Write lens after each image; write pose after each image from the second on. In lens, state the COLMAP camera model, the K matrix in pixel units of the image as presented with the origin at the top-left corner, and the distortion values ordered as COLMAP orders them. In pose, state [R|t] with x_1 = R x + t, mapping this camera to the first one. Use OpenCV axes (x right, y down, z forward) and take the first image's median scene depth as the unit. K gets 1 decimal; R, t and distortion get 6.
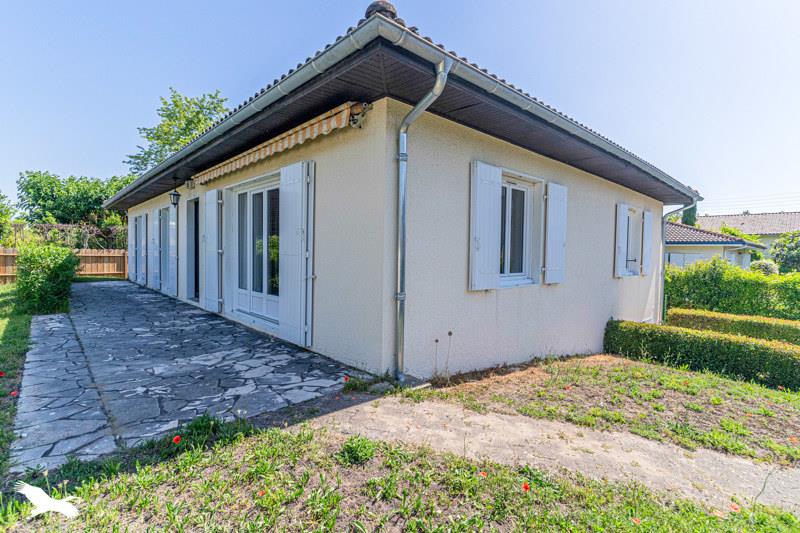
lens RADIAL K [[385.6, 0, 400.8], [0, 385.6, 265.3], [0, 0, 1]] dist [0.001553, -0.000431]
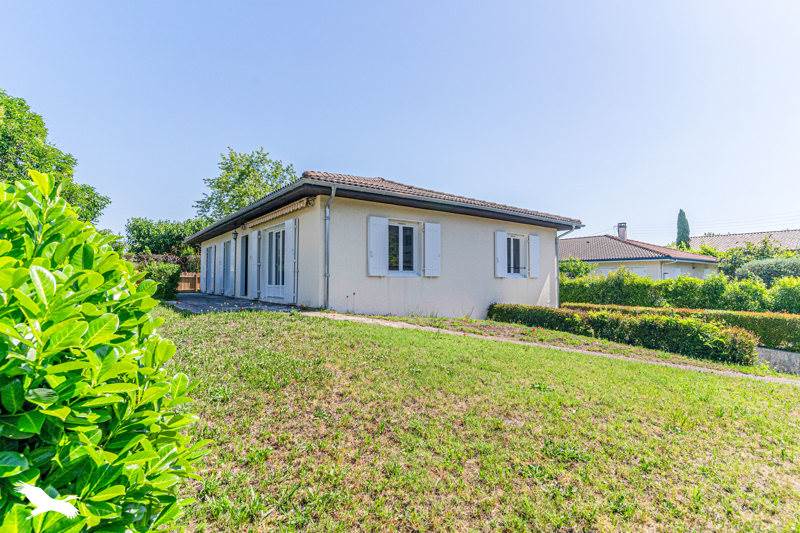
lens RADIAL K [[415.1, 0, 399.5], [0, 415.1, 267.3], [0, 0, 1]] dist [0.003678, 0.000125]
pose [[0.991378, -0.017709, -0.129830, 0.309032], [0.008326, 0.997337, -0.072460, 0.087720], [0.130767, 0.070754, 0.988885, -0.591282]]
